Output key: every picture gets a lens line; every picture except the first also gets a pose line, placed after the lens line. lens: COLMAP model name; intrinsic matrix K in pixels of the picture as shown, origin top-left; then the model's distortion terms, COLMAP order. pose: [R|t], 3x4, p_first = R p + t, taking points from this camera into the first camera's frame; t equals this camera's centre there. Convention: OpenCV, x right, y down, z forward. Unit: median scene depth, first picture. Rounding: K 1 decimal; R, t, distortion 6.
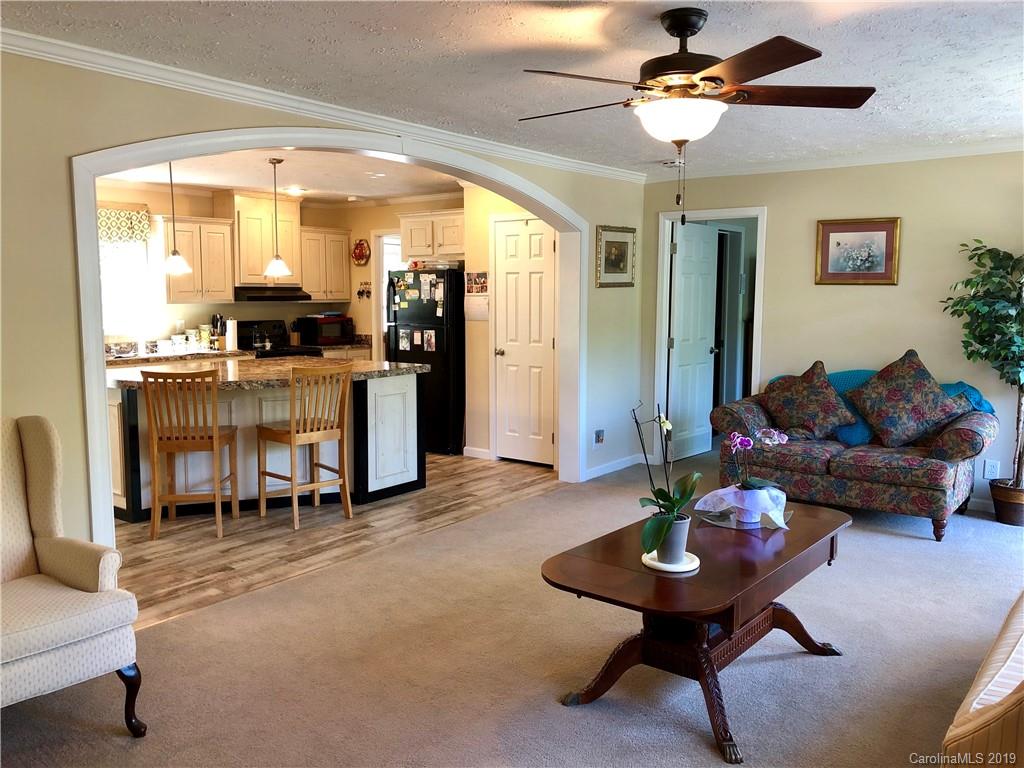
lens RADIAL K [[835.5, 0, 511.7], [0, 835.5, 373.7], [0, 0, 1]] dist [0.061916, -0.064565]
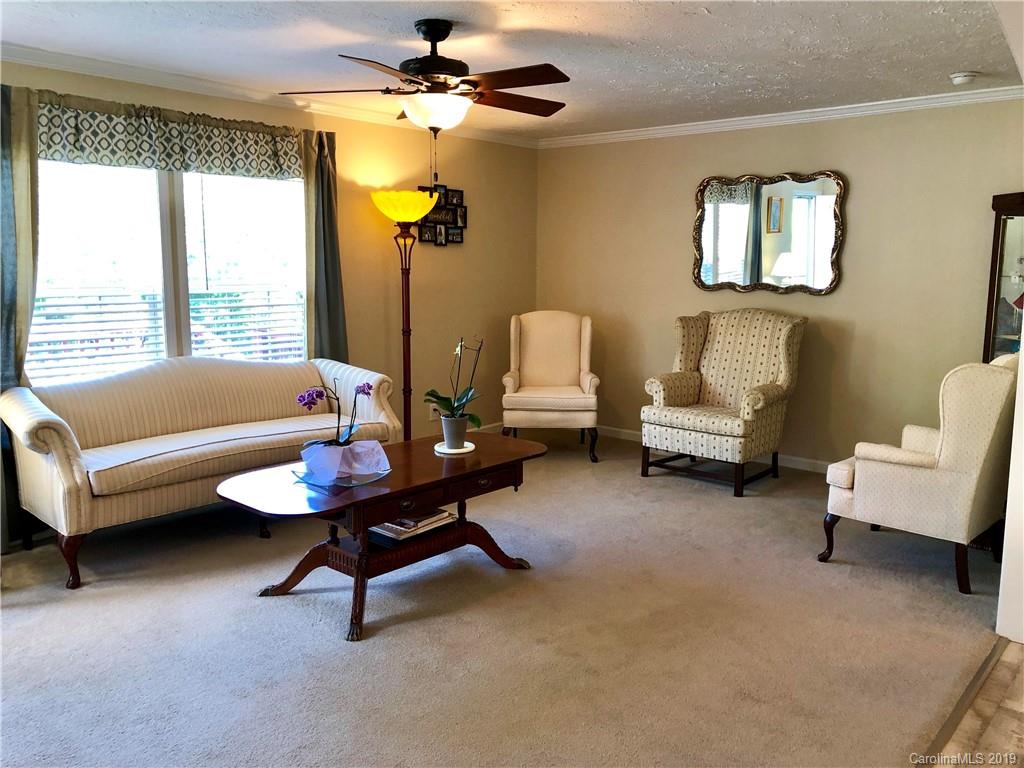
lens RADIAL K [[841.9, 0, 515.7], [0, 841.9, 371.5], [0, 0, 1]] dist [0.043509, -0.040616]
pose [[-0.998433, -0.013641, 0.054274, 0.004627], [-0.000845, 0.973399, 0.229113, -0.084241], [-0.055955, 0.228708, -0.971886, 0.890450]]
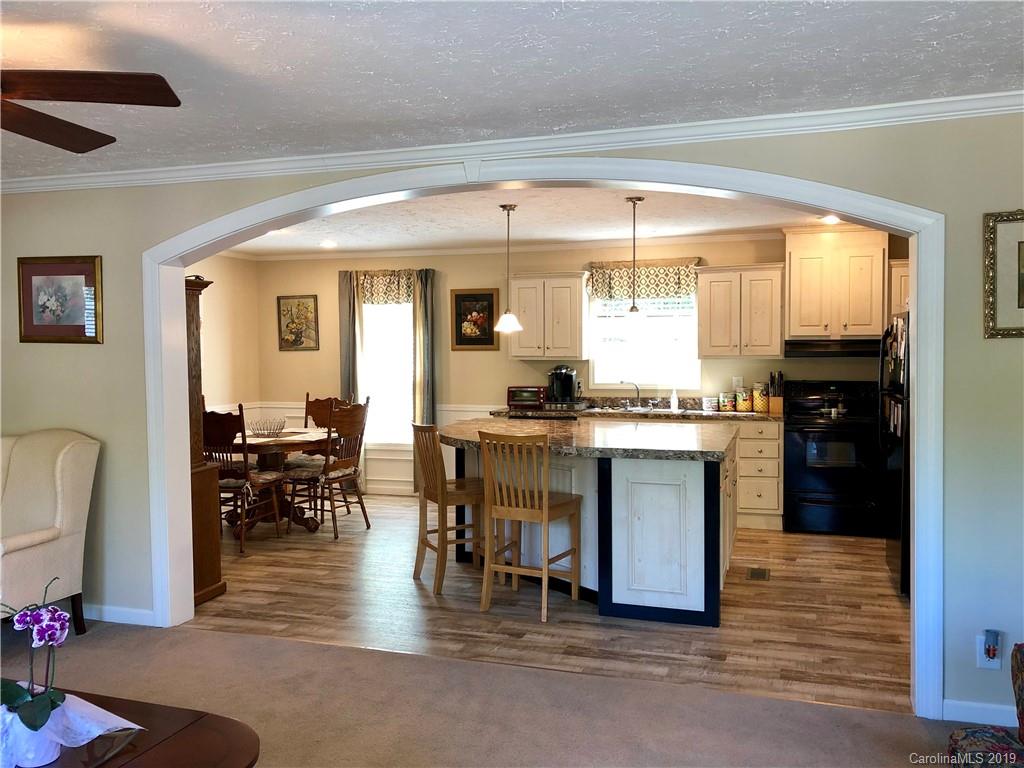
lens RADIAL K [[835.5, 0, 511.7], [0, 835.5, 373.7], [0, 0, 1]] dist [0.061916, -0.064565]
pose [[0.328750, 0.030870, -0.943912, 0.416590], [-0.085383, 0.996344, 0.002847, -0.051958], [0.940550, 0.079658, 0.330184, 0.495064]]
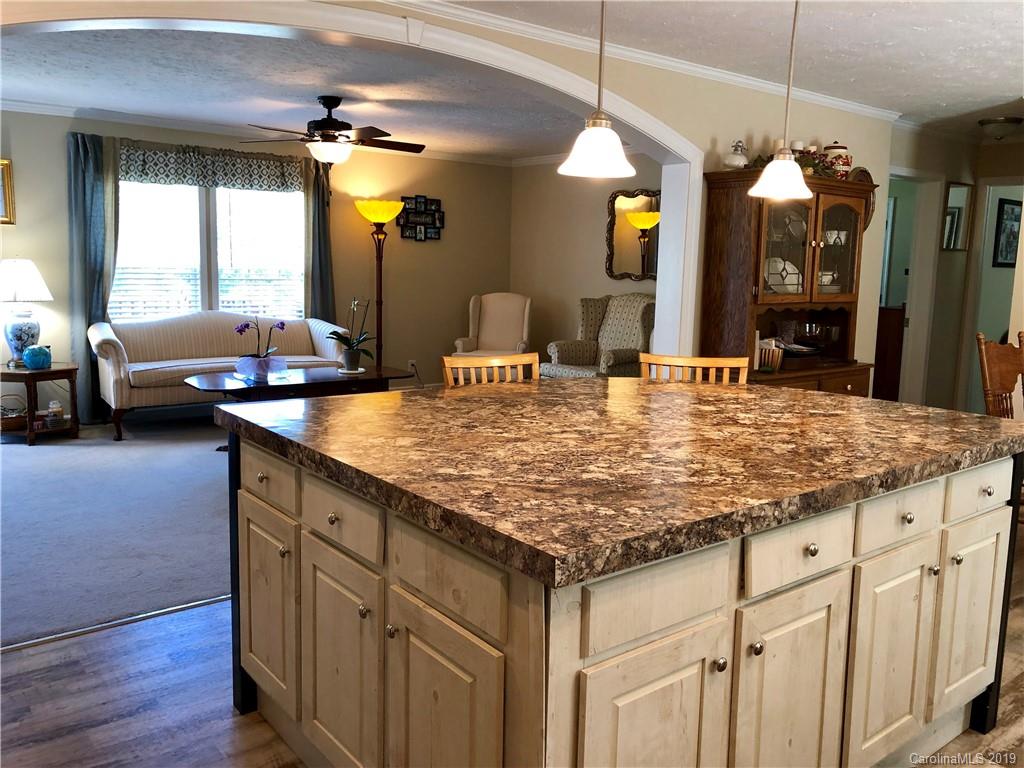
lens RADIAL K [[835.8, 0, 517.4], [0, 835.8, 370.6], [0, 0, 1]] dist [0.003701, -0.013555]
pose [[-0.970276, -0.057995, 0.234950, -0.273159], [-0.003725, 0.974325, 0.225117, -0.096495], [-0.241974, 0.217550, -0.945580, 1.106355]]
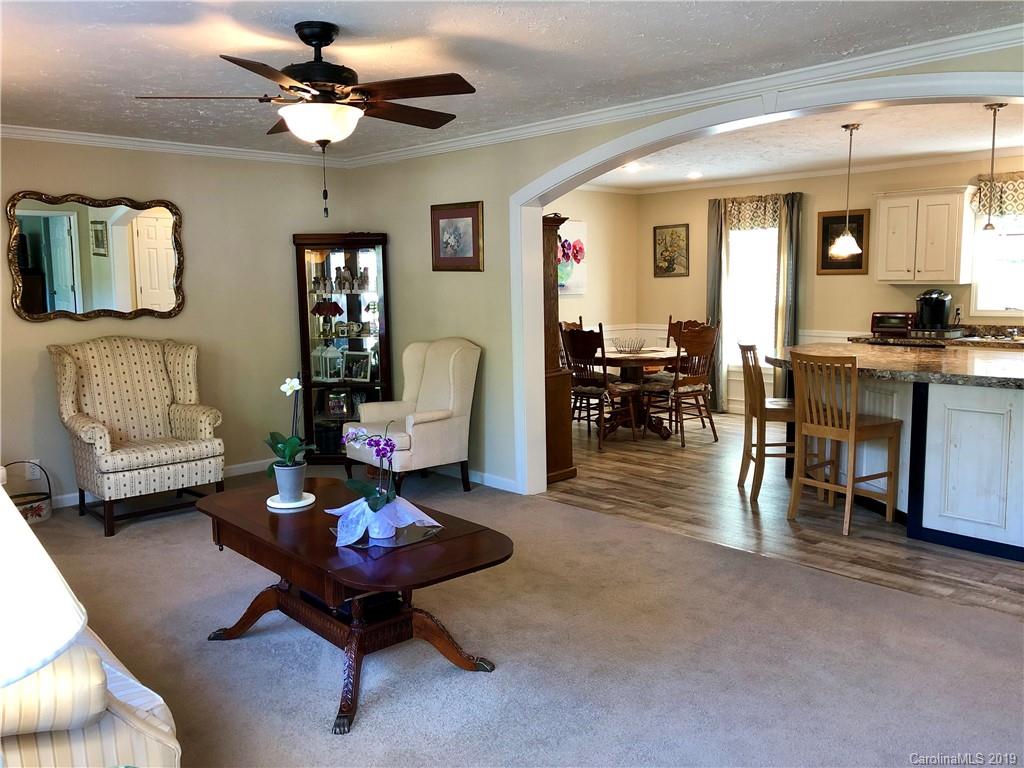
lens RADIAL K [[835.5, 0, 511.7], [0, 835.5, 373.7], [0, 0, 1]] dist [0.061916, -0.064565]
pose [[-0.161798, 0.115887, -0.979996, 0.505258], [-0.081972, 0.988070, 0.130375, -0.055806], [0.983414, 0.101426, -0.150368, 0.567621]]
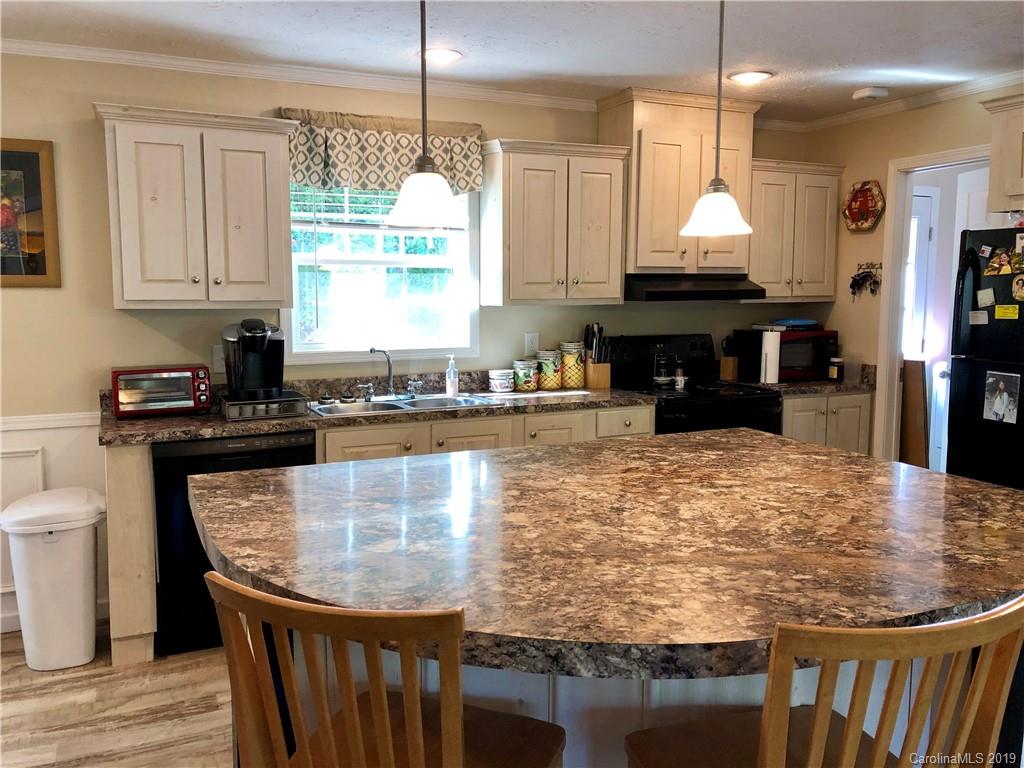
lens RADIAL K [[841.9, 0, 515.7], [0, 841.9, 371.5], [0, 0, 1]] dist [0.043509, -0.040616]
pose [[0.888356, 0.047271, -0.456715, -0.153155], [-0.045133, 0.998859, 0.015596, -0.049338], [0.456931, 0.006759, 0.889477, 0.524963]]
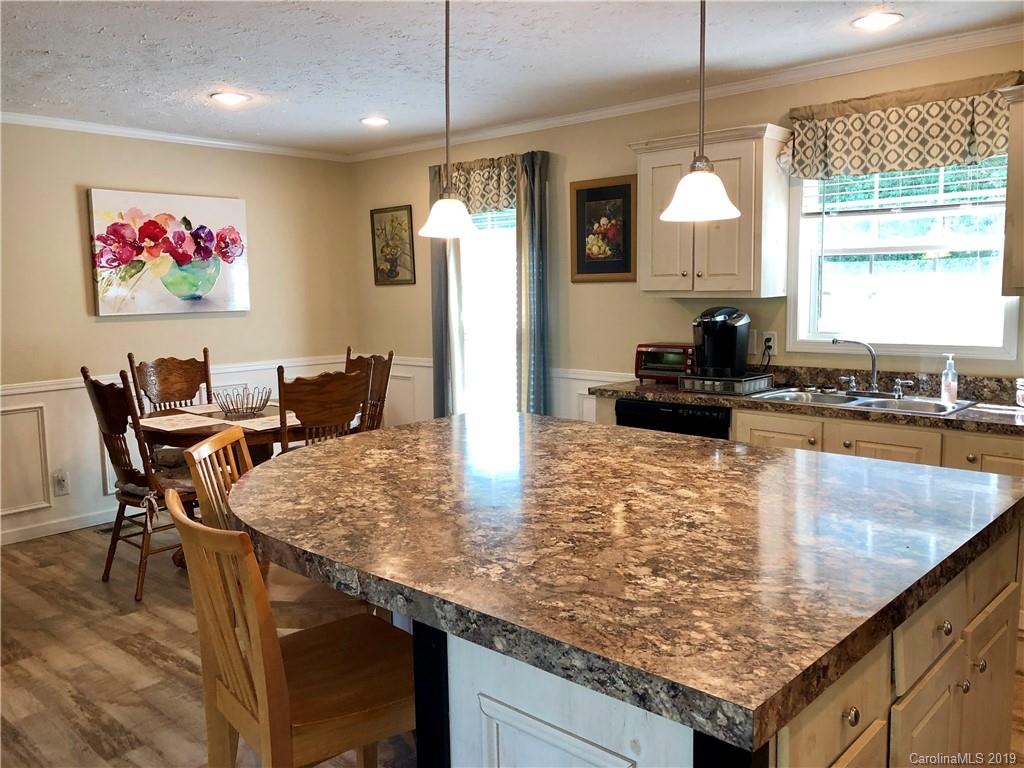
lens RADIAL K [[841.9, 0, 515.7], [0, 841.9, 371.5], [0, 0, 1]] dist [0.043509, -0.040616]
pose [[-0.092389, 0.104965, -0.990175, 0.051586], [-0.080398, 0.990395, 0.112490, -0.073872], [0.992472, 0.090001, -0.083063, 0.796352]]
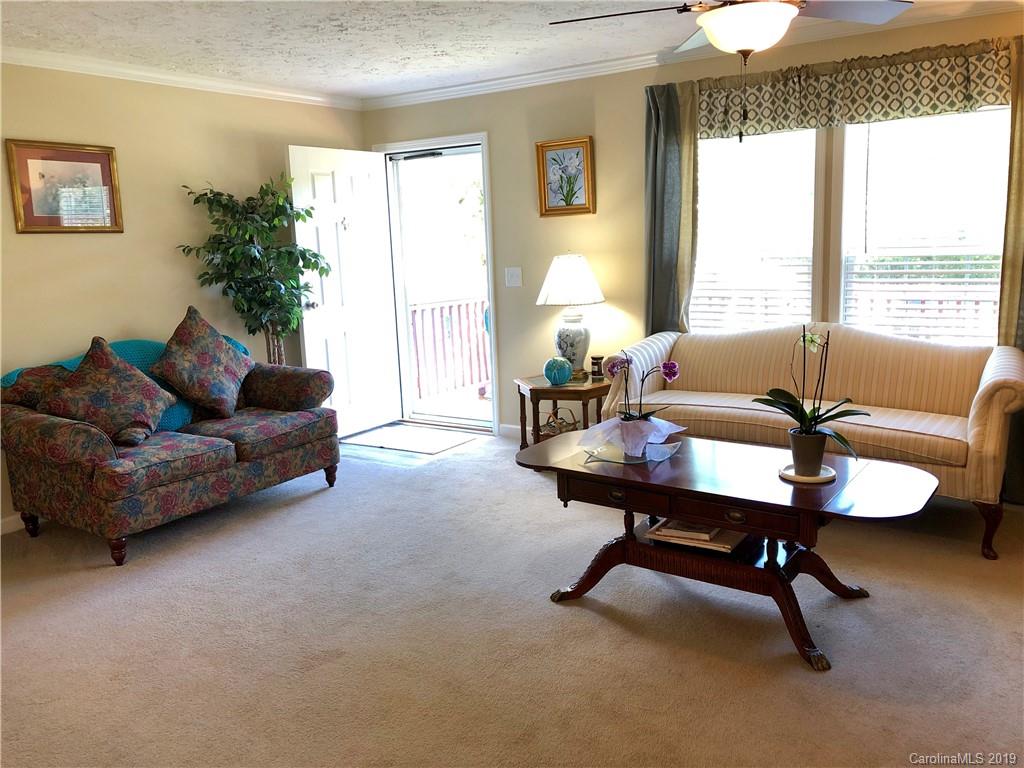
lens RADIAL K [[841.9, 0, 515.7], [0, 841.9, 371.5], [0, 0, 1]] dist [0.043509, -0.040616]
pose [[-0.071752, -0.160366, 0.984446, -0.307026], [0.136518, 0.976123, 0.168960, -0.047527], [-0.988036, 0.146517, -0.048146, 0.533213]]
